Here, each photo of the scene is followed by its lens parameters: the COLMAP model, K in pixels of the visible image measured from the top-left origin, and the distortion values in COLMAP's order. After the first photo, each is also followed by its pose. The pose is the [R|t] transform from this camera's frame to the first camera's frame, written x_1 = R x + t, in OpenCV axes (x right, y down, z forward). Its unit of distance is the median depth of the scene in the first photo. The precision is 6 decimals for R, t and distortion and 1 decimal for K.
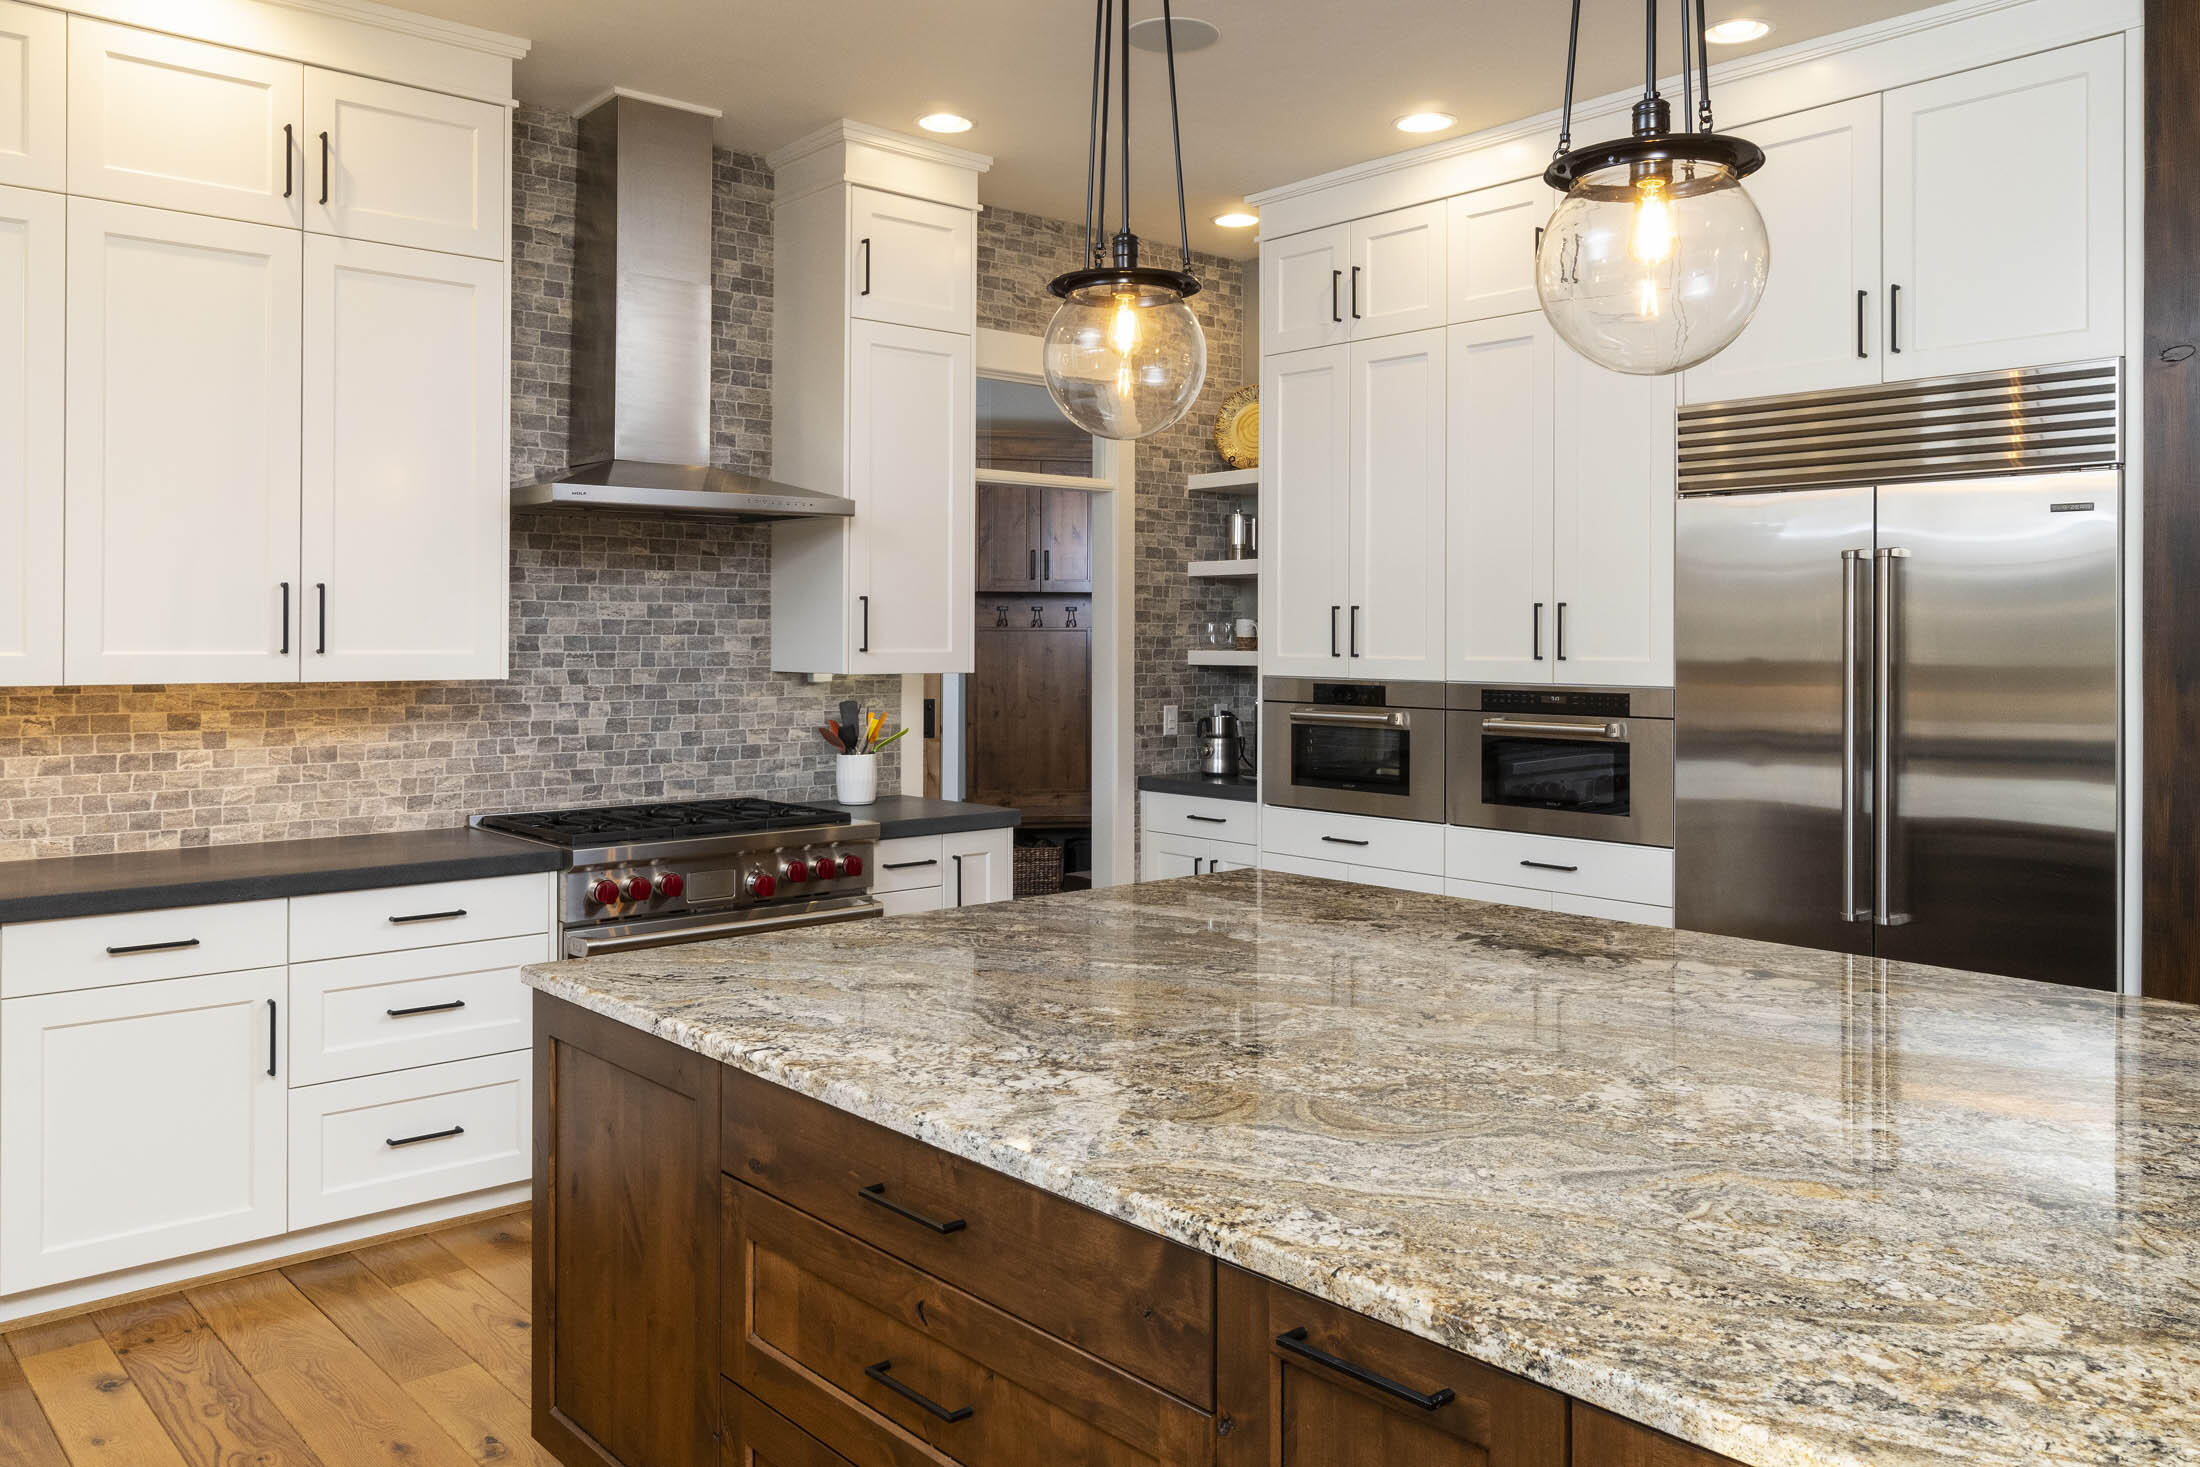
lens RADIAL K [[1617.0, 0, 1044.7], [0, 1617.0, 629.6], [0, 0, 1]] dist [-0.011424, -0.000211]
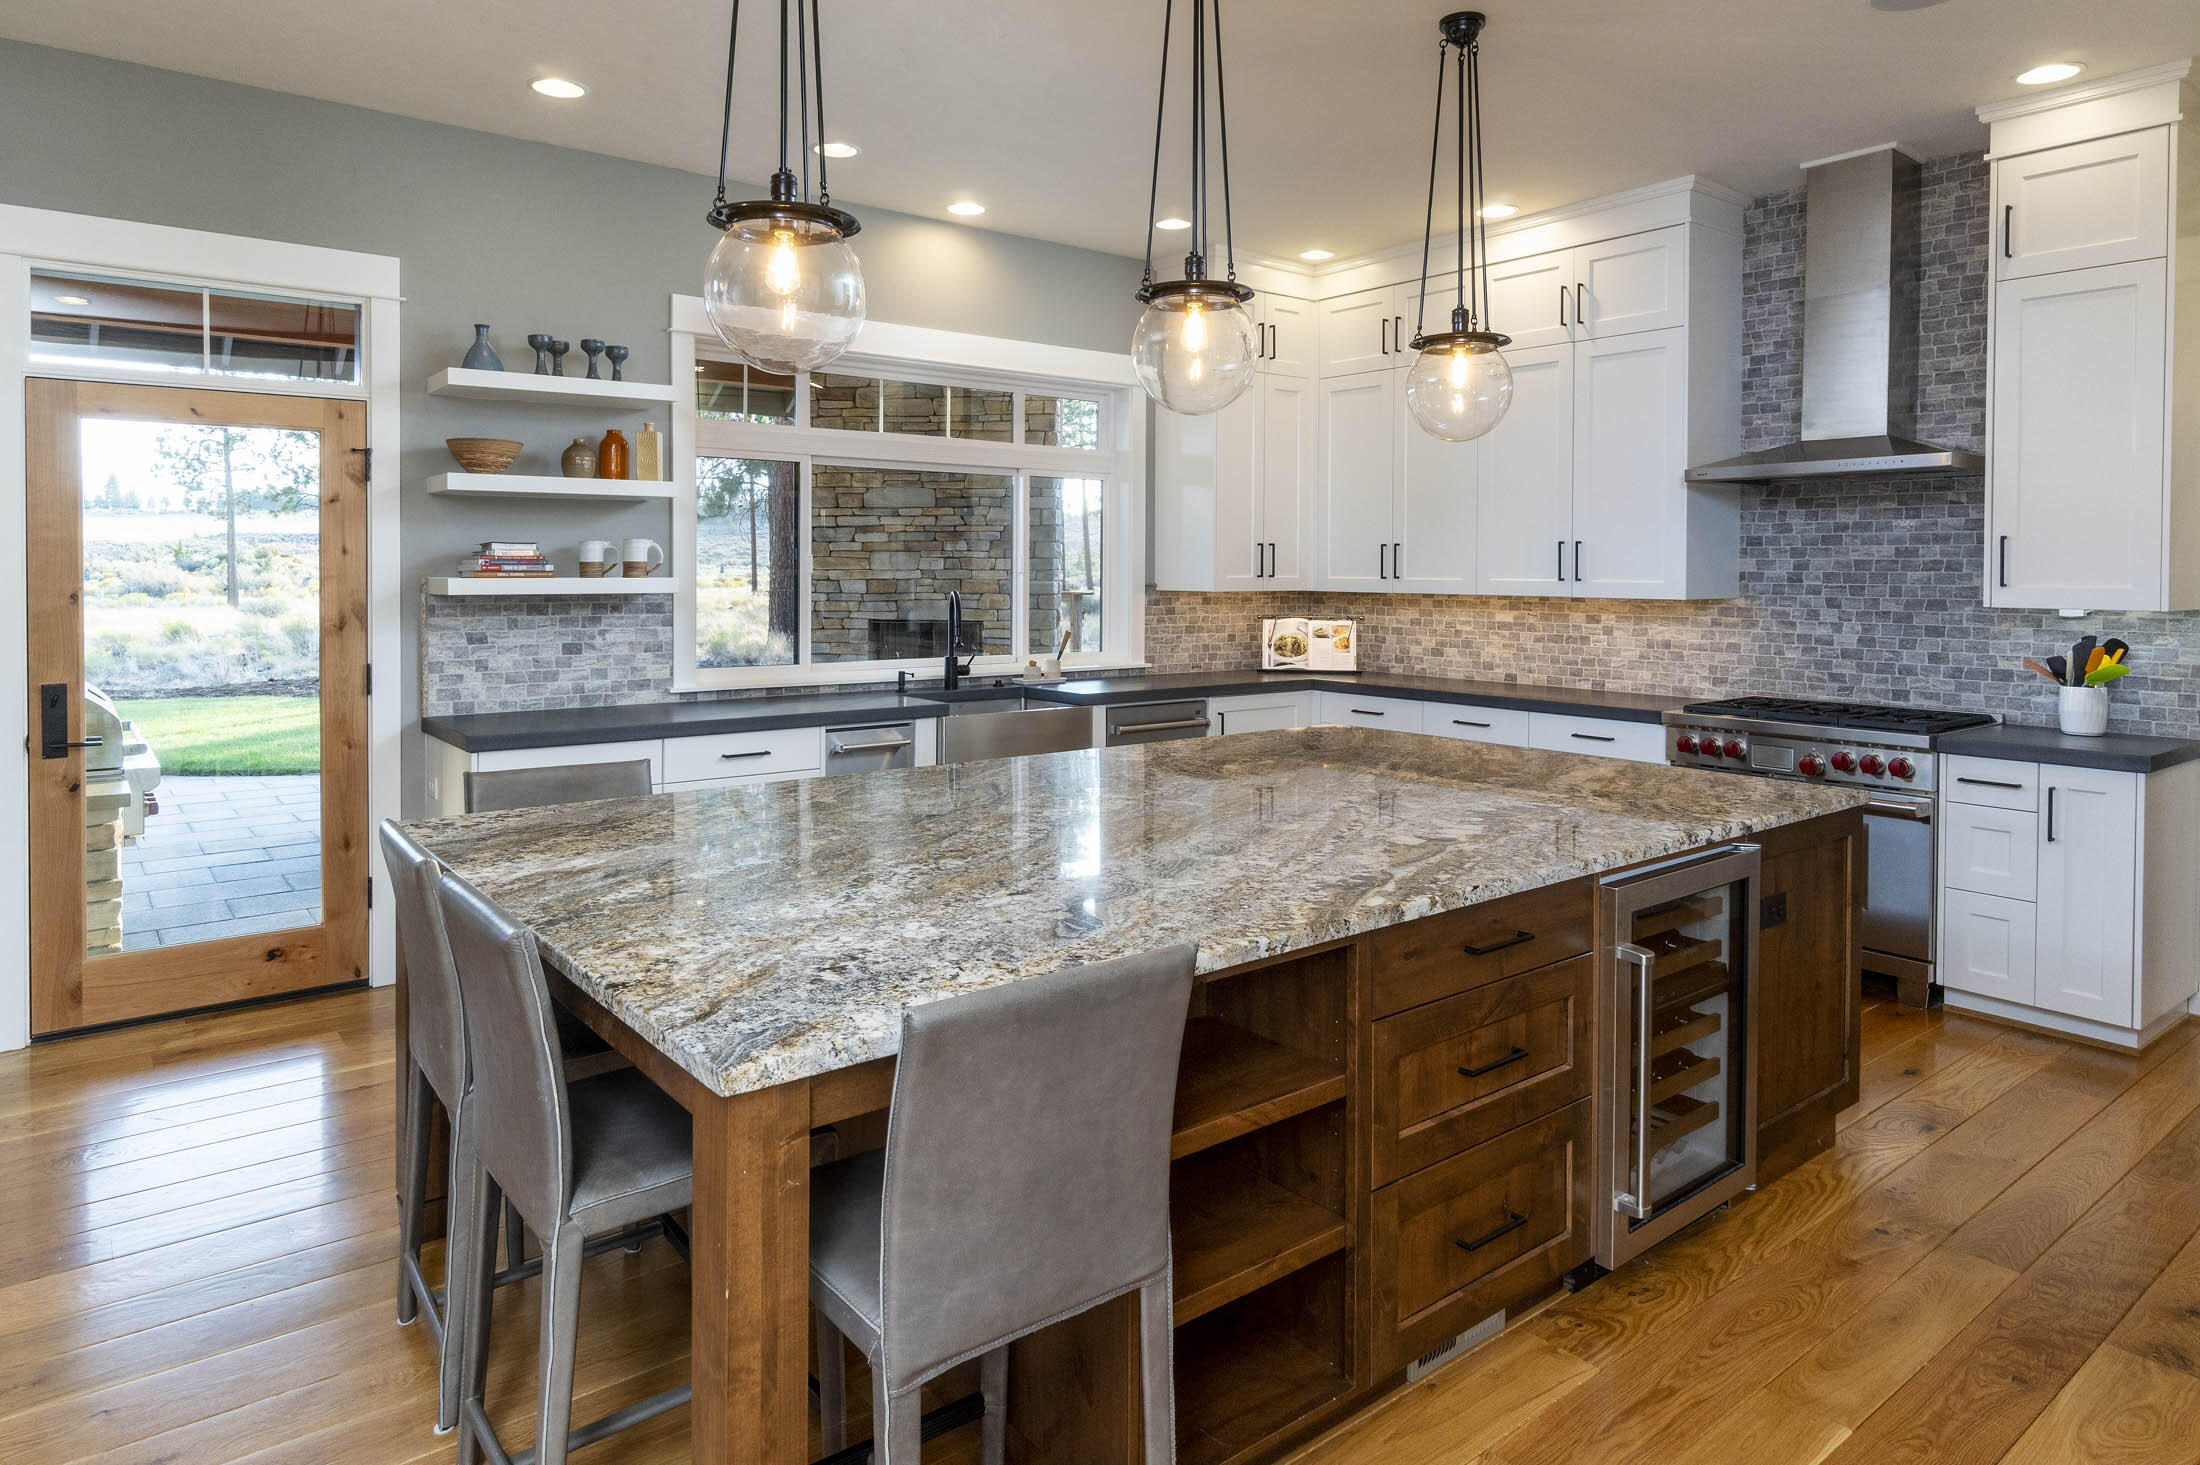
lens RADIAL K [[1299.0, 0, 1105.8], [0, 1299.0, 588.6], [0, 0, 1]] dist [0.003919, 0.000606]
pose [[-0.036058, 0.010574, -0.999294, 0.816252], [-0.004453, 0.999932, 0.010742, 0.008678], [0.999340, 0.004838, -0.036009, 0.445020]]
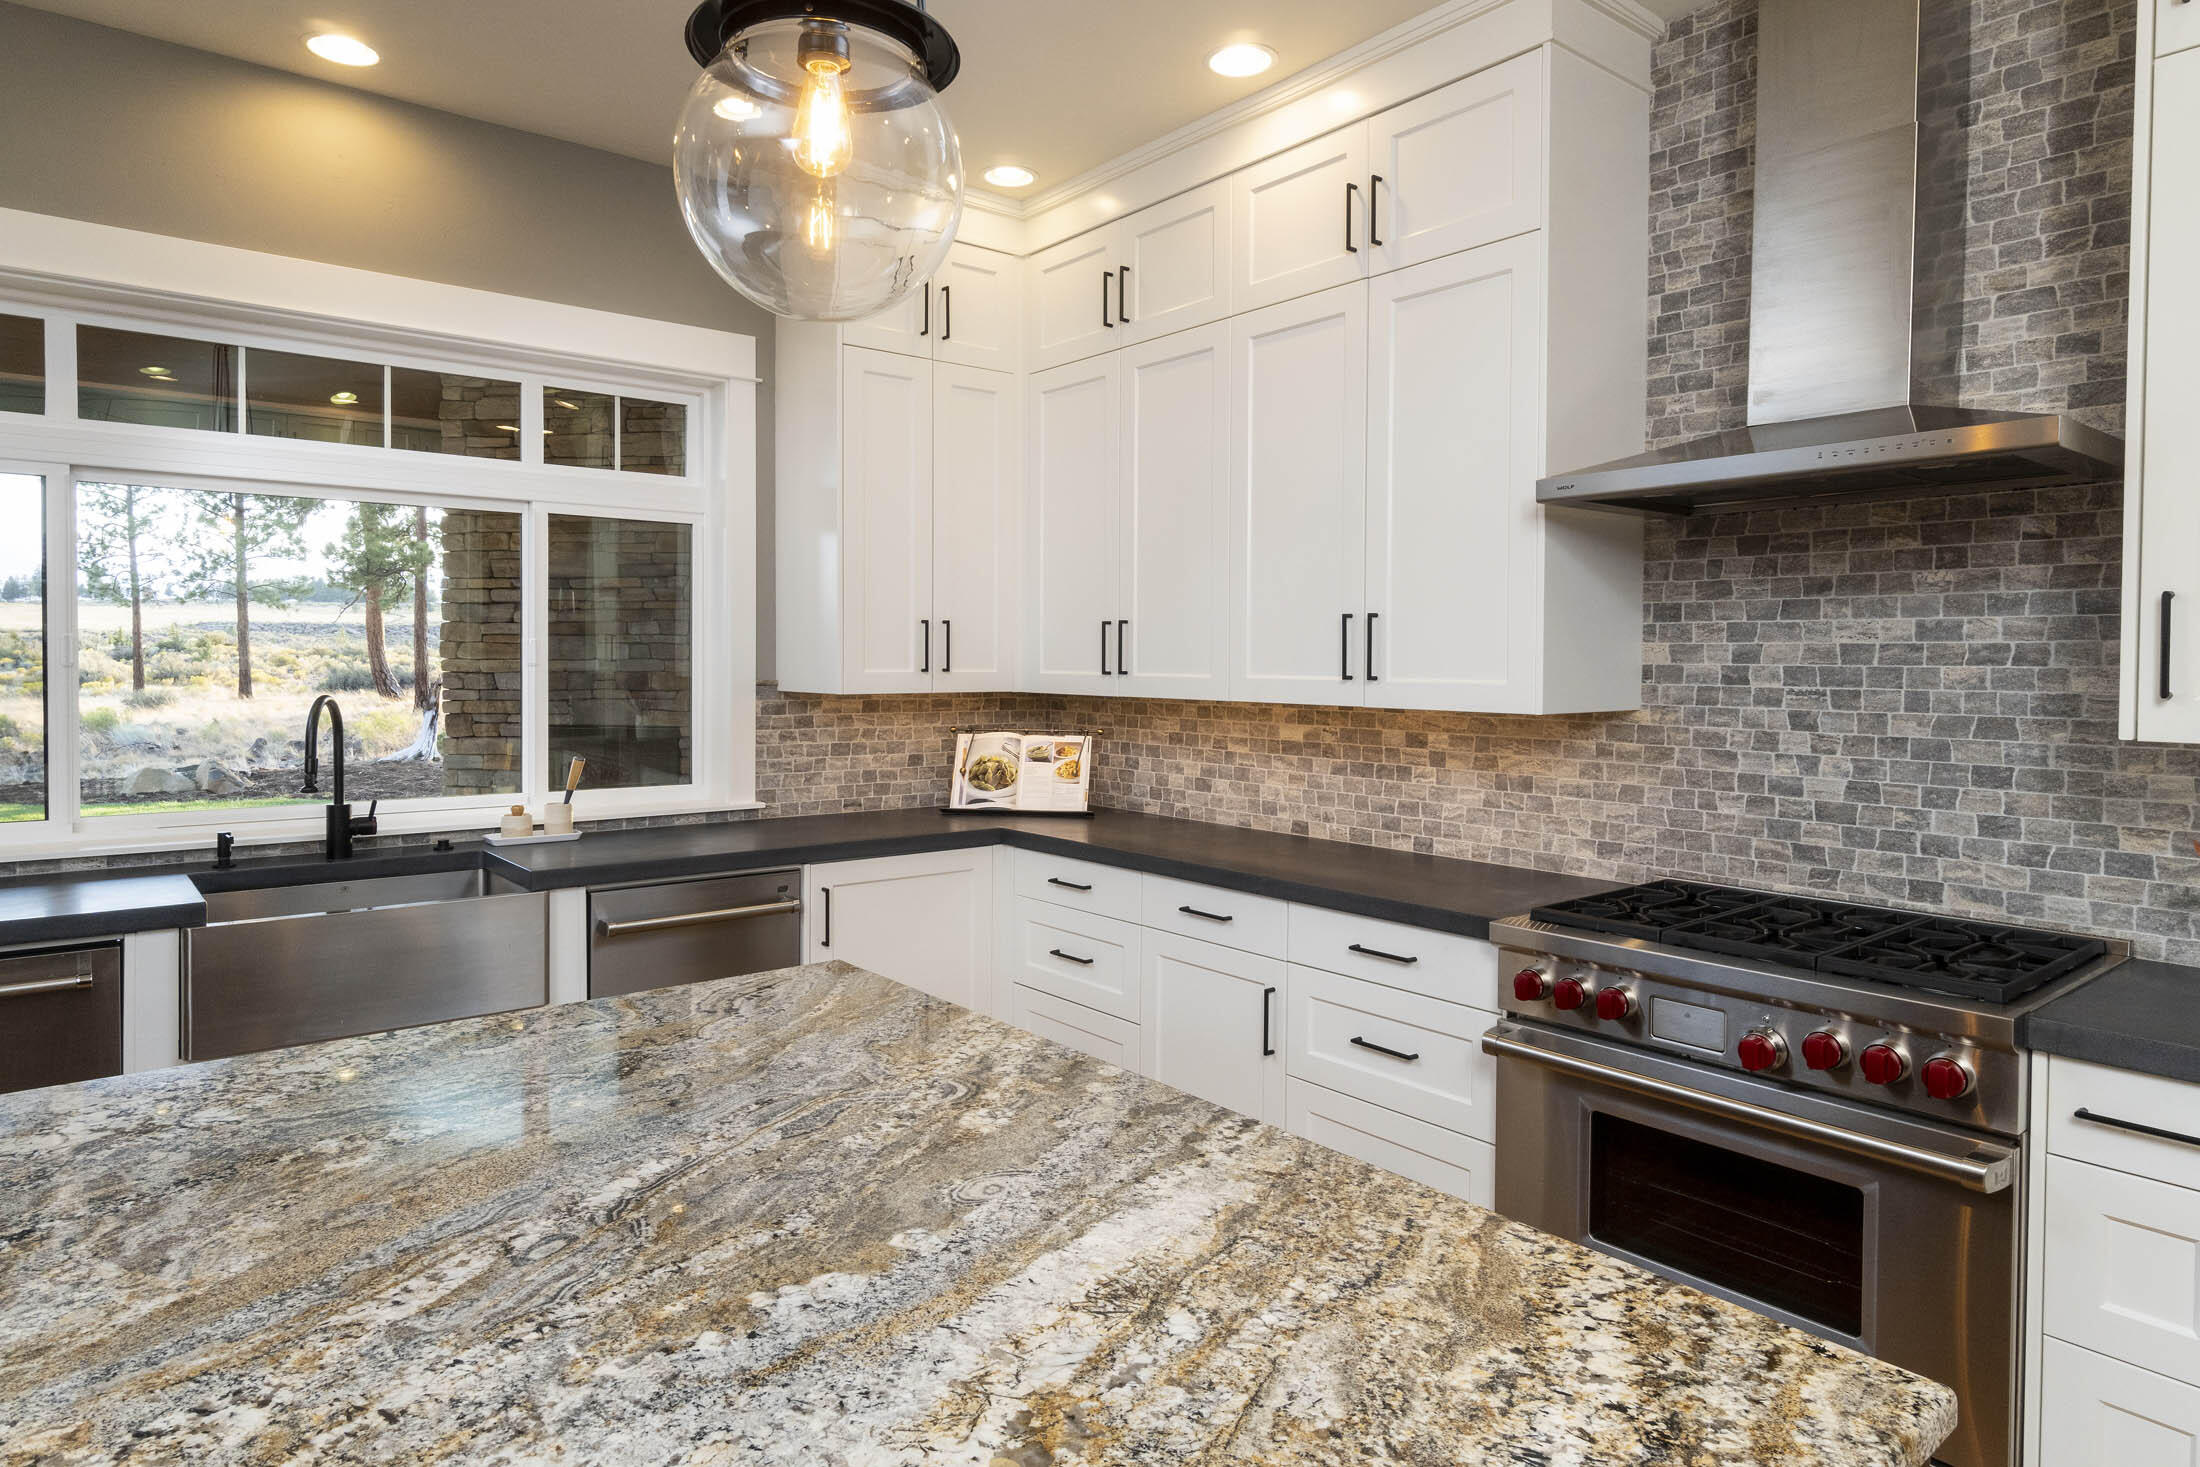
lens RADIAL K [[1299.0, 0, 1066.5], [0, 1299.0, 687.9], [0, 0, 1]] dist [0.003919, 0.000606]
pose [[-0.033140, 0.017925, -0.999290, 0.330688], [-0.005369, 0.999822, 0.018112, 0.004950], [0.999436, 0.005965, -0.033038, 0.687661]]
